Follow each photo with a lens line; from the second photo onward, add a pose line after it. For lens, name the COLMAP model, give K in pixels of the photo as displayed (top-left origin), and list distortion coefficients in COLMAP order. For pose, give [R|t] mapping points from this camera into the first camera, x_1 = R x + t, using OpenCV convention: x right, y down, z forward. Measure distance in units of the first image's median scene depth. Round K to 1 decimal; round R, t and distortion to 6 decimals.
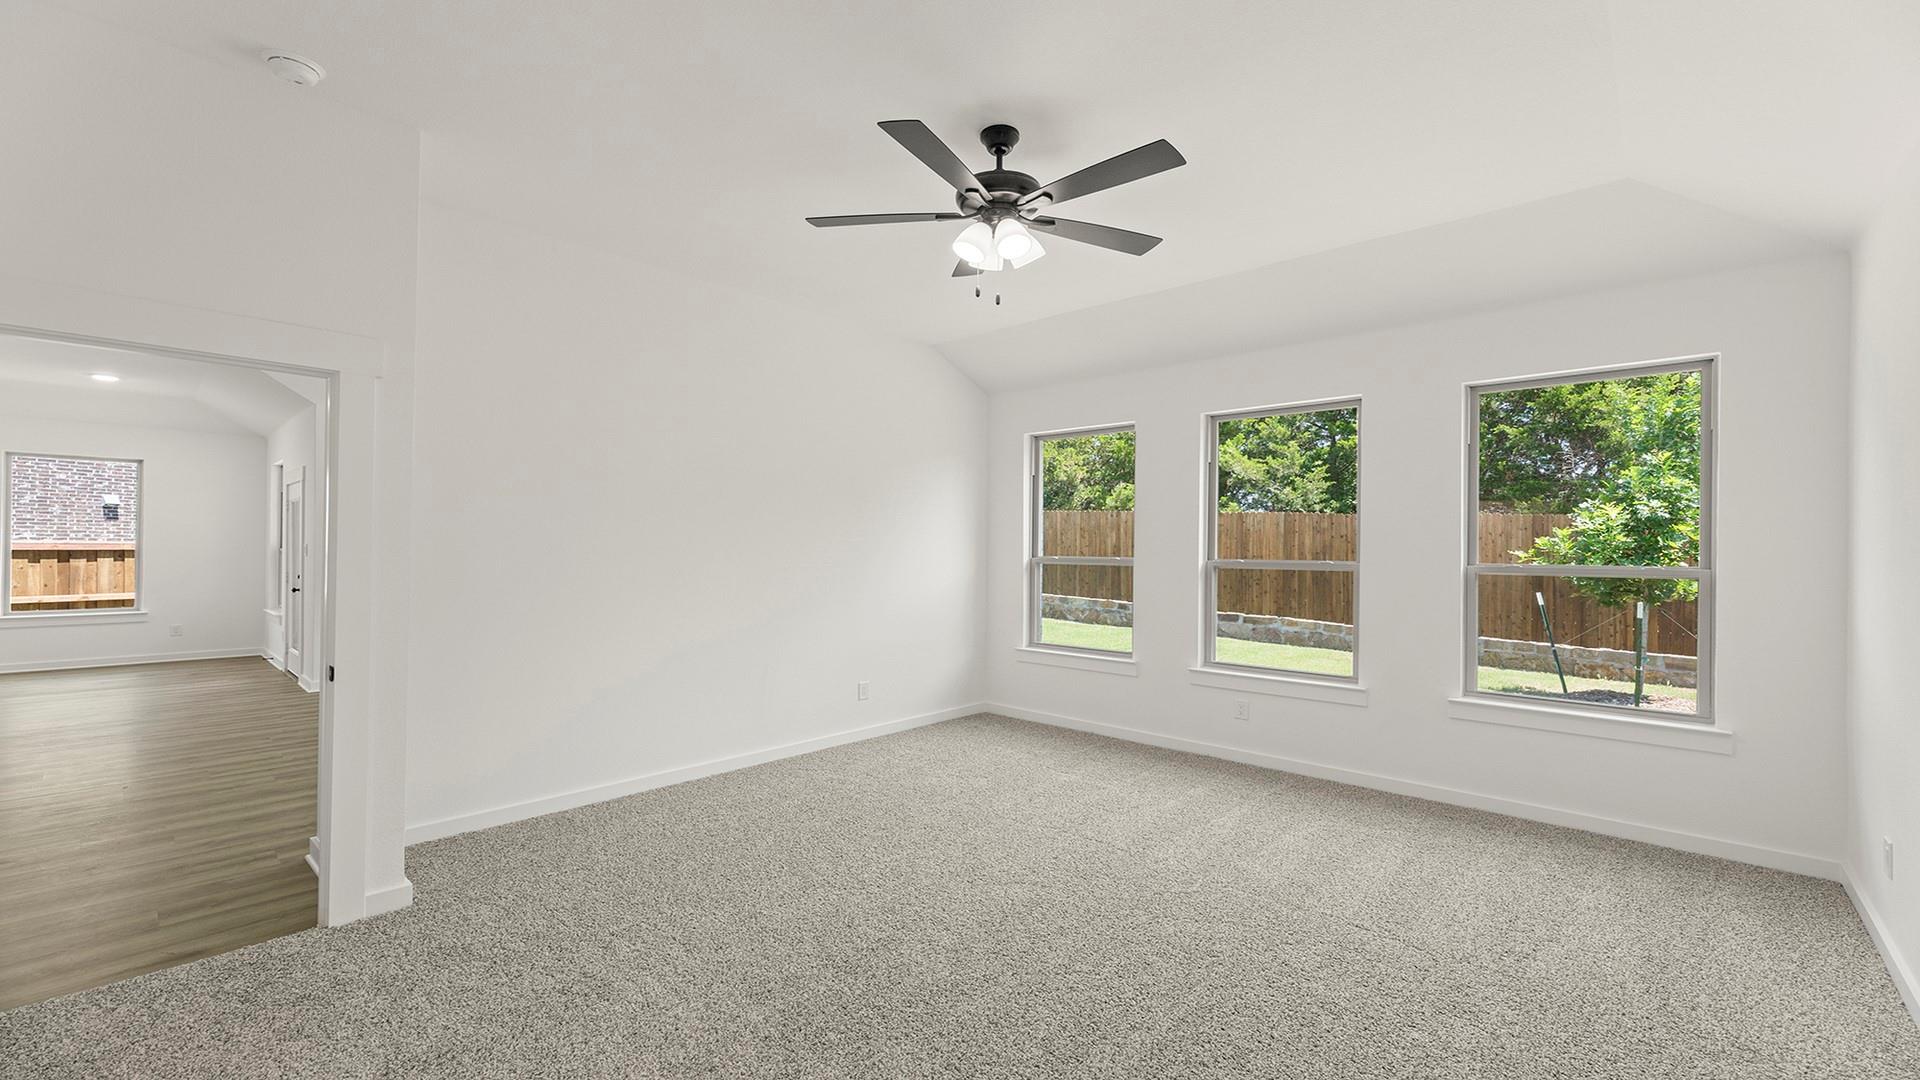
lens RADIAL K [[773.8, 0, 963.6], [0, 773.8, 560.7], [0, 0, 1]] dist [0.007062, 0.000082]
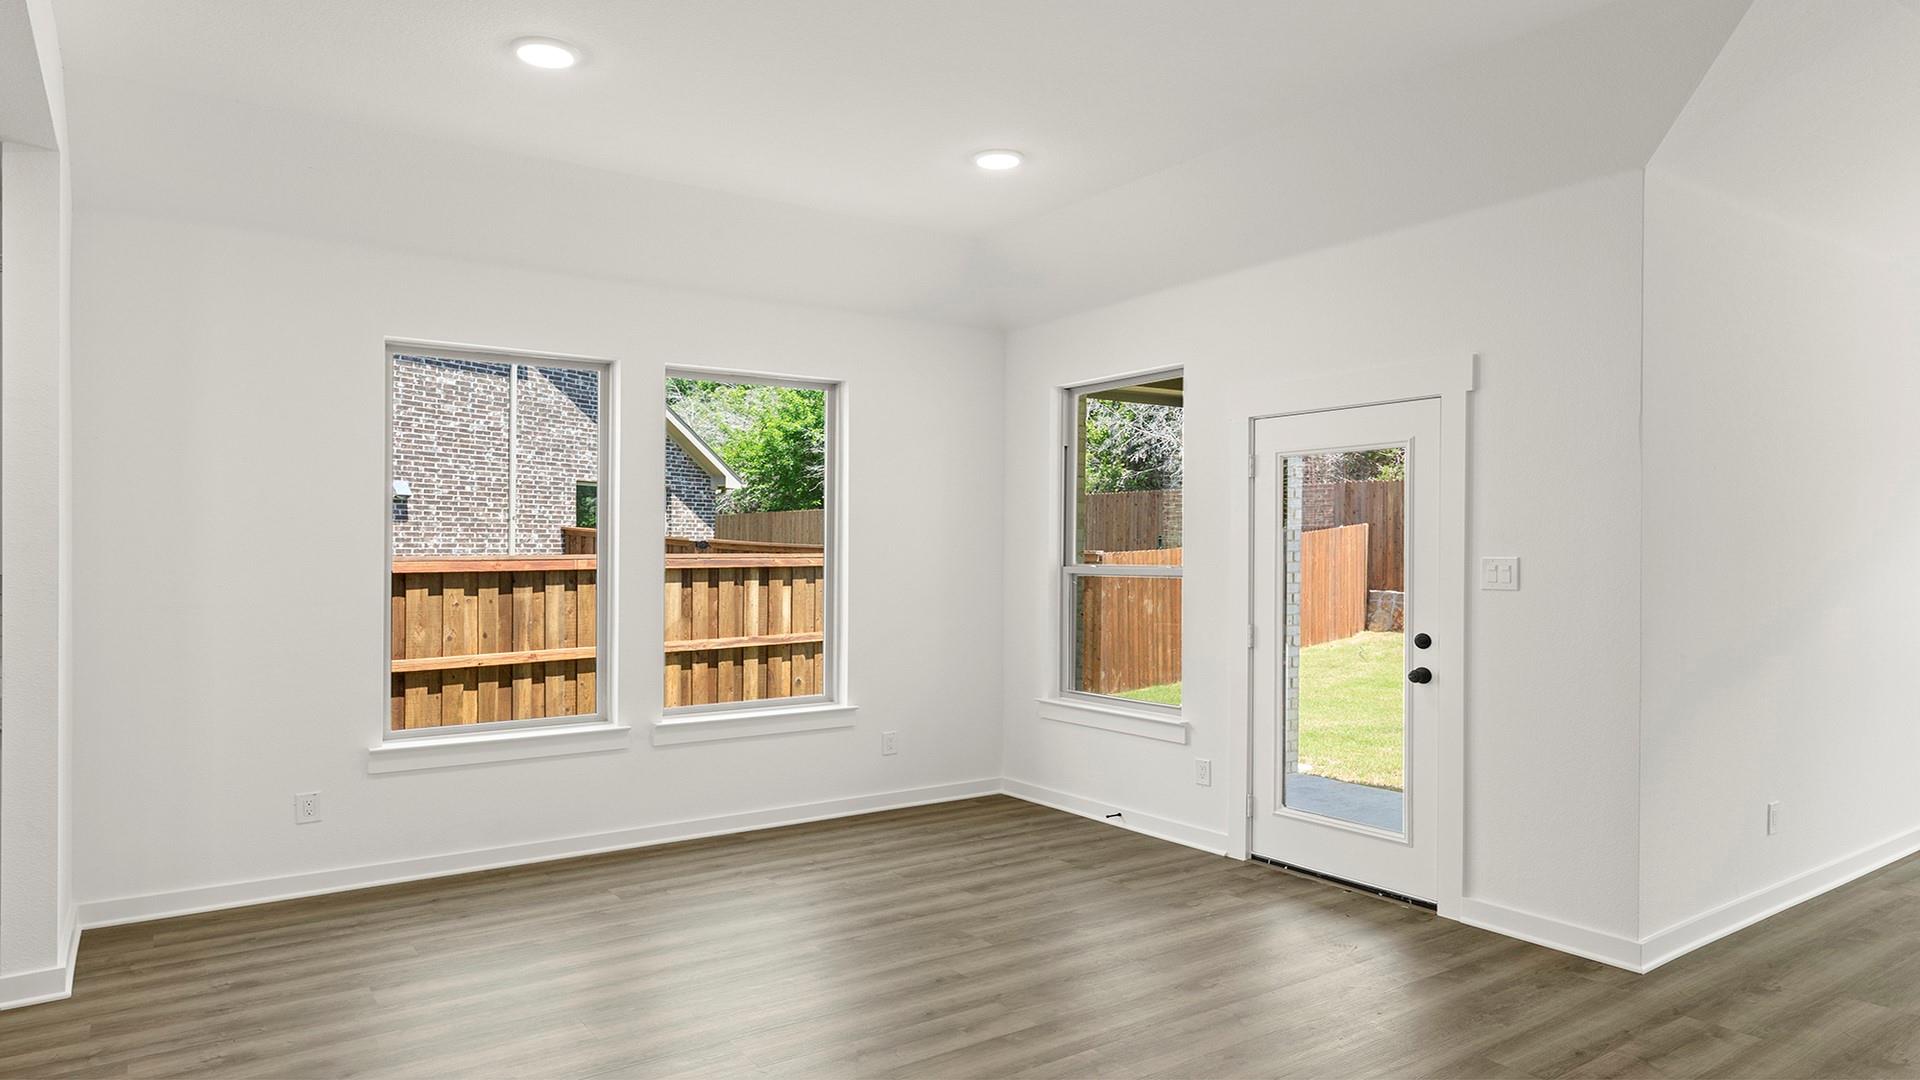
lens RADIAL K [[1159.5, 0, 973.6], [0, 1159.5, 550.7], [0, 0, 1]] dist [-0.001271, 0.001874]
pose [[0.978601, -0.010608, -0.205495, -0.602640], [0.007018, 0.999810, -0.018191, -0.010010], [0.205649, 0.016360, 0.978489, 0.241182]]
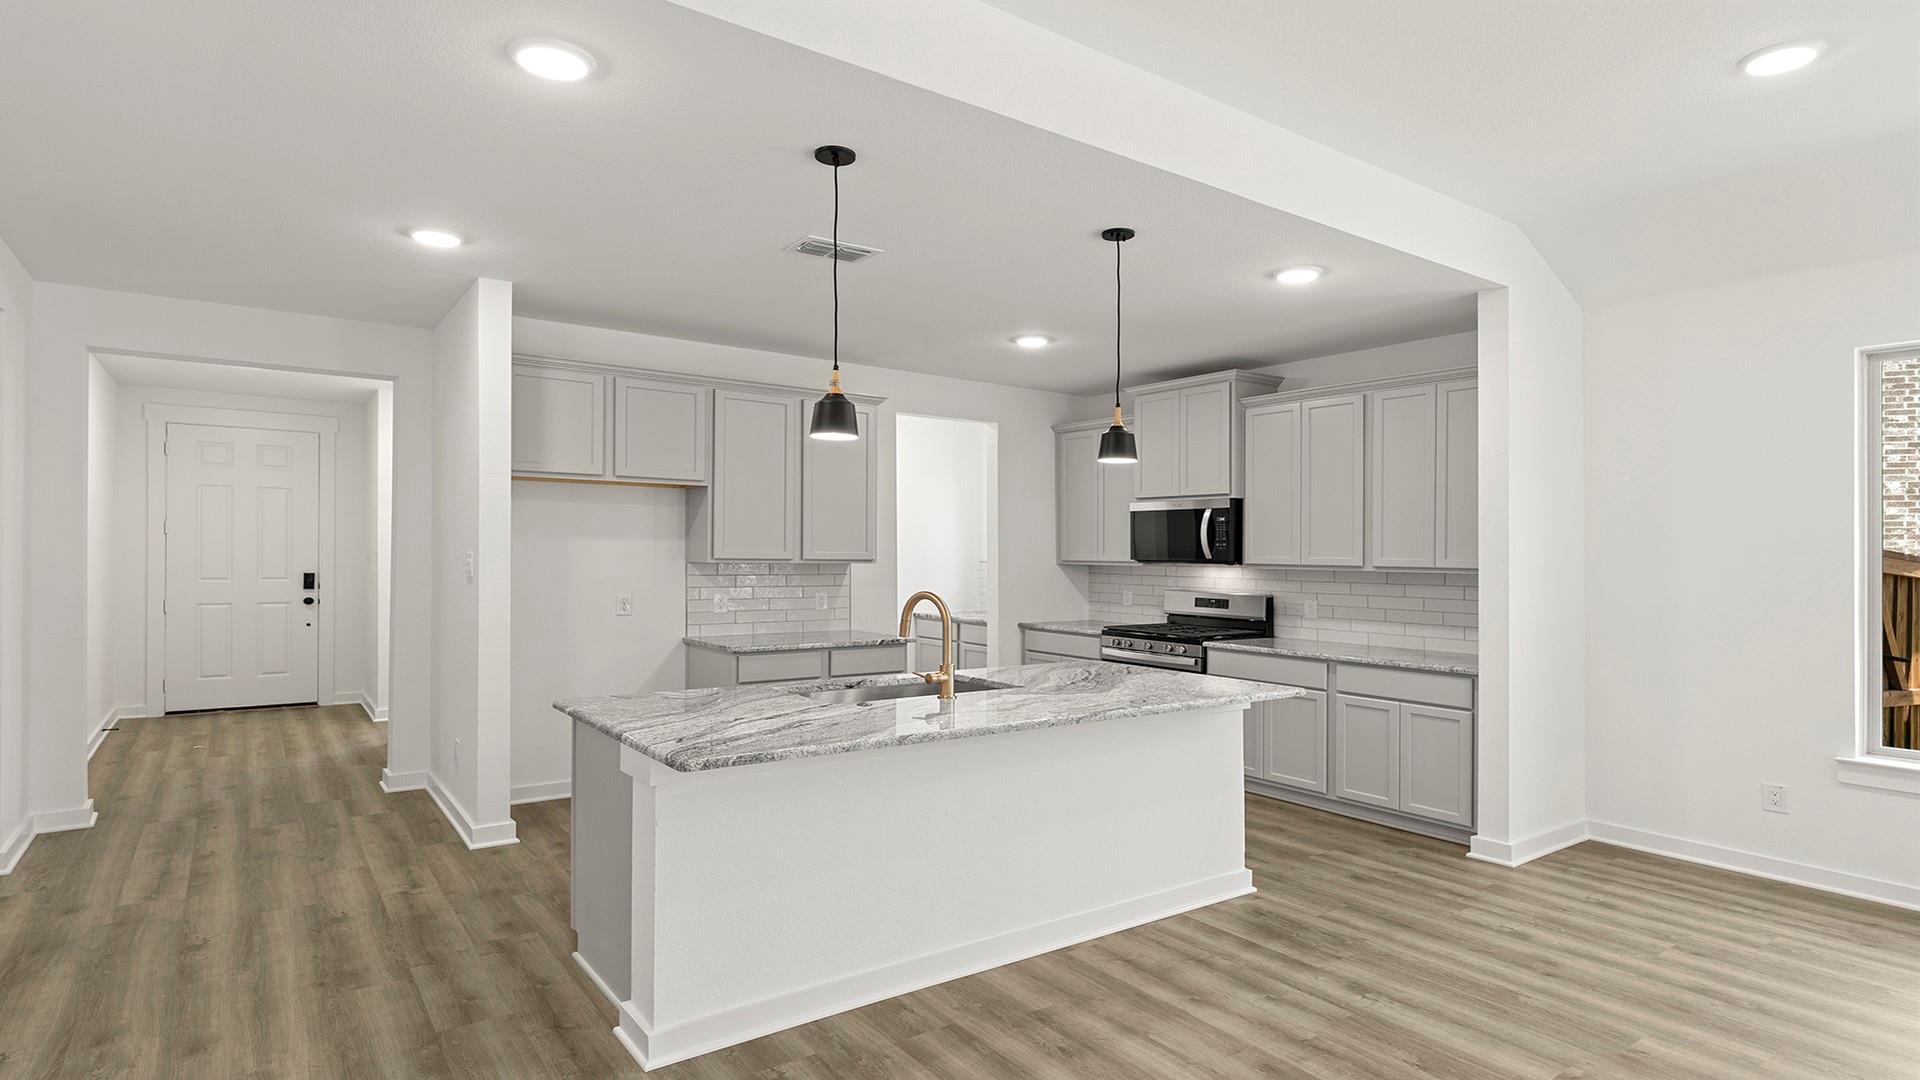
lens RADIAL K [[1002.8, 0, 960.0], [0, 1002.8, 540.0], [0, 0, 1]] dist [0.002977, 0.000203]
pose [[-0.184604, -0.023876, -0.982523, -0.484556], [-0.027769, 0.999432, -0.019069, -0.011315], [0.982421, 0.023763, -0.185162, 0.350600]]
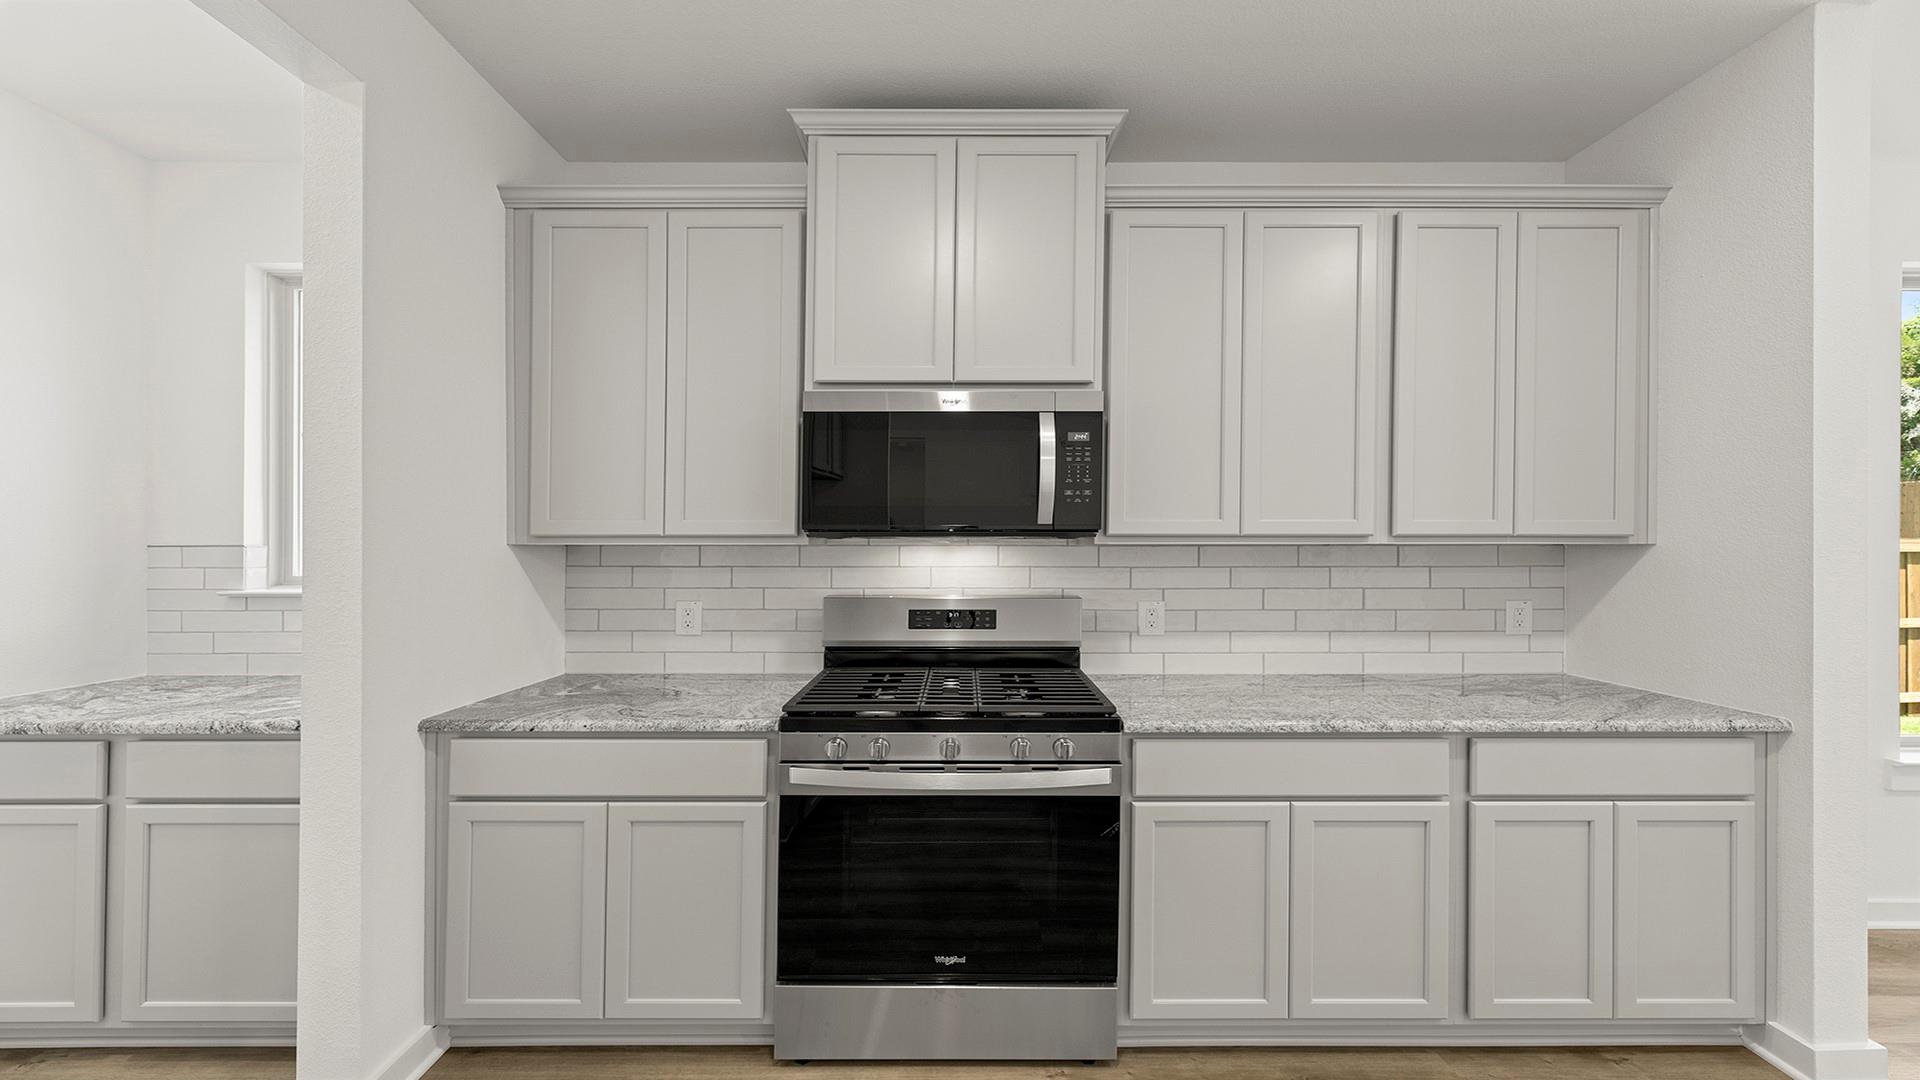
lens RADIAL K [[757.2, 0, 960.0], [0, 757.2, 540.0], [0, 0, 1]] dist [0.008052, 0.000048]
pose [[0.689379, -0.017554, -0.724188, -0.906790], [-0.004508, 0.999583, -0.028522, -0.006325], [0.724387, 0.022927, 0.689012, 0.245516]]
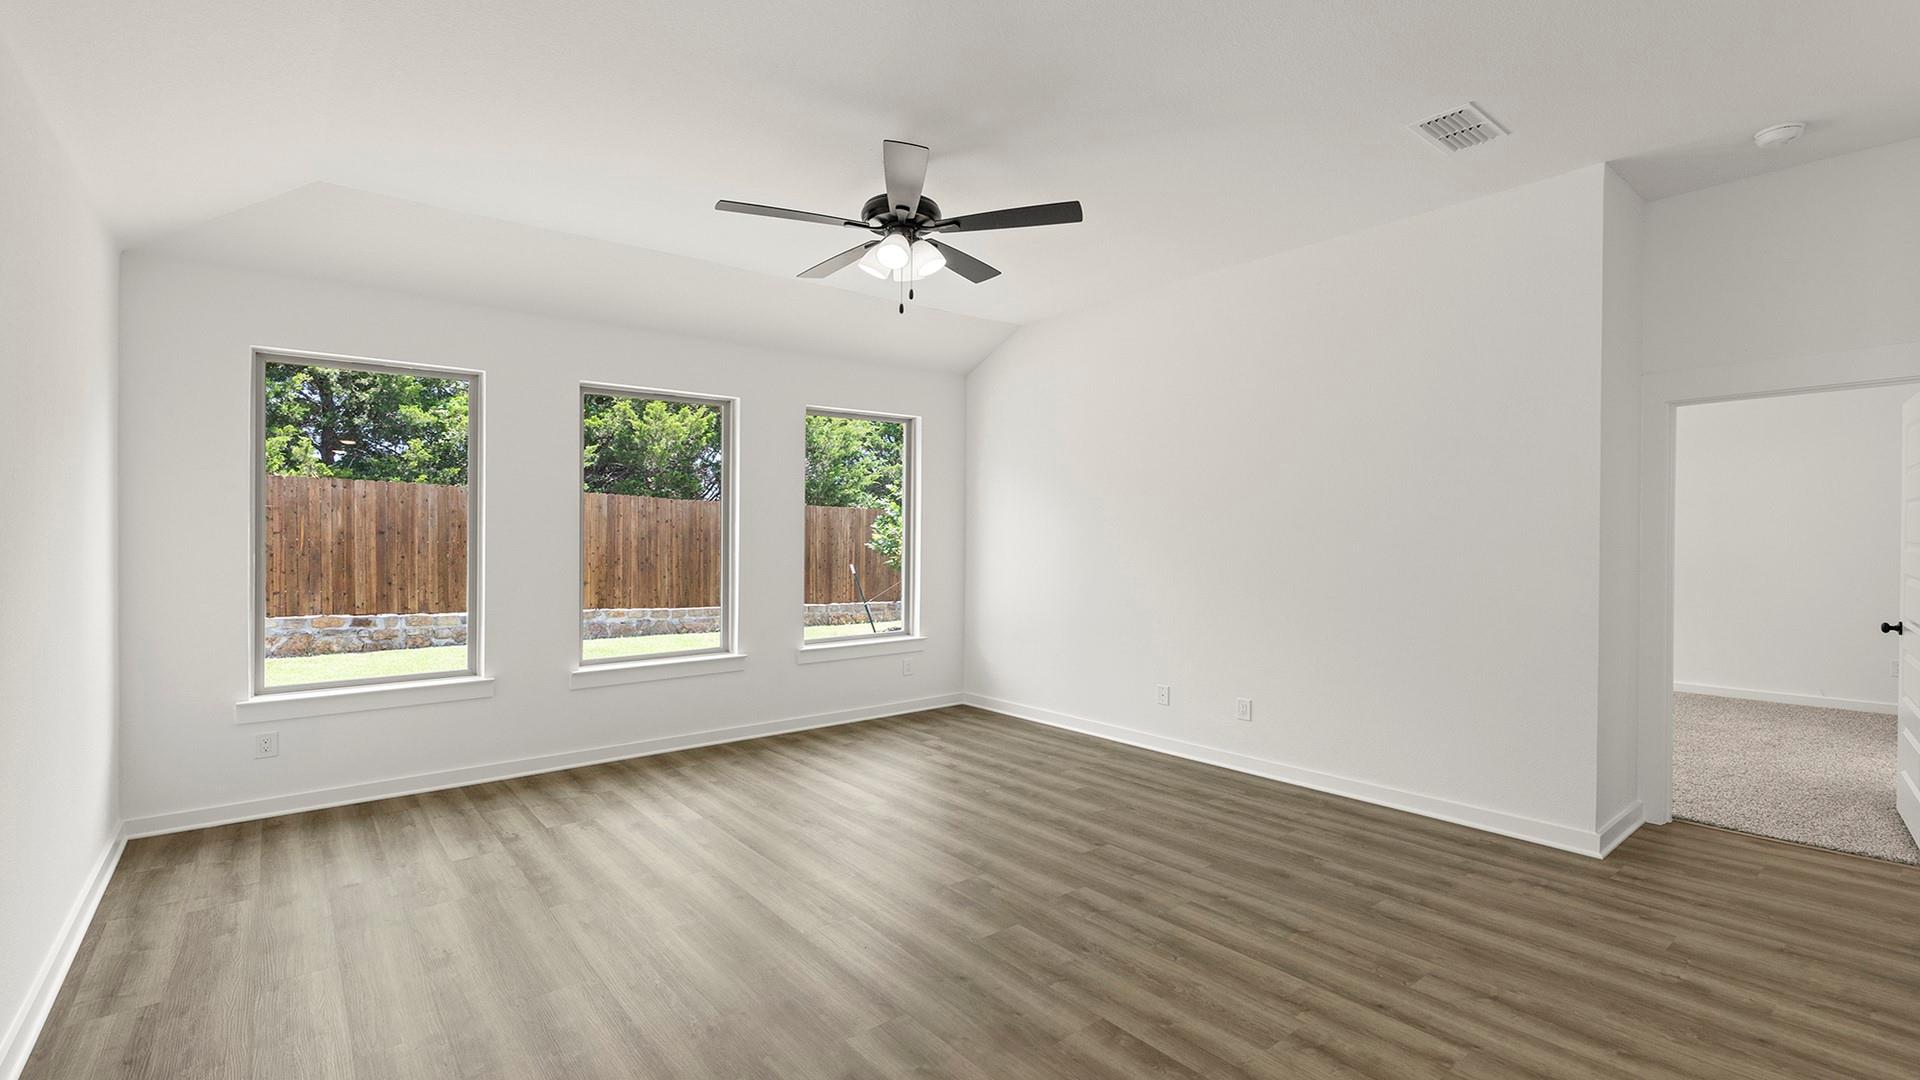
lens RADIAL K [[870.7, 0, 960.0], [0, 870.7, 540.0], [0, 0, 1]] dist [-0.011633, -0.000166]
pose [[0.141753, -0.015263, 0.989784, -0.559427], [0.021942, 0.999684, 0.012273, -0.012142], [-0.989659, 0.019978, 0.142043, 0.453232]]
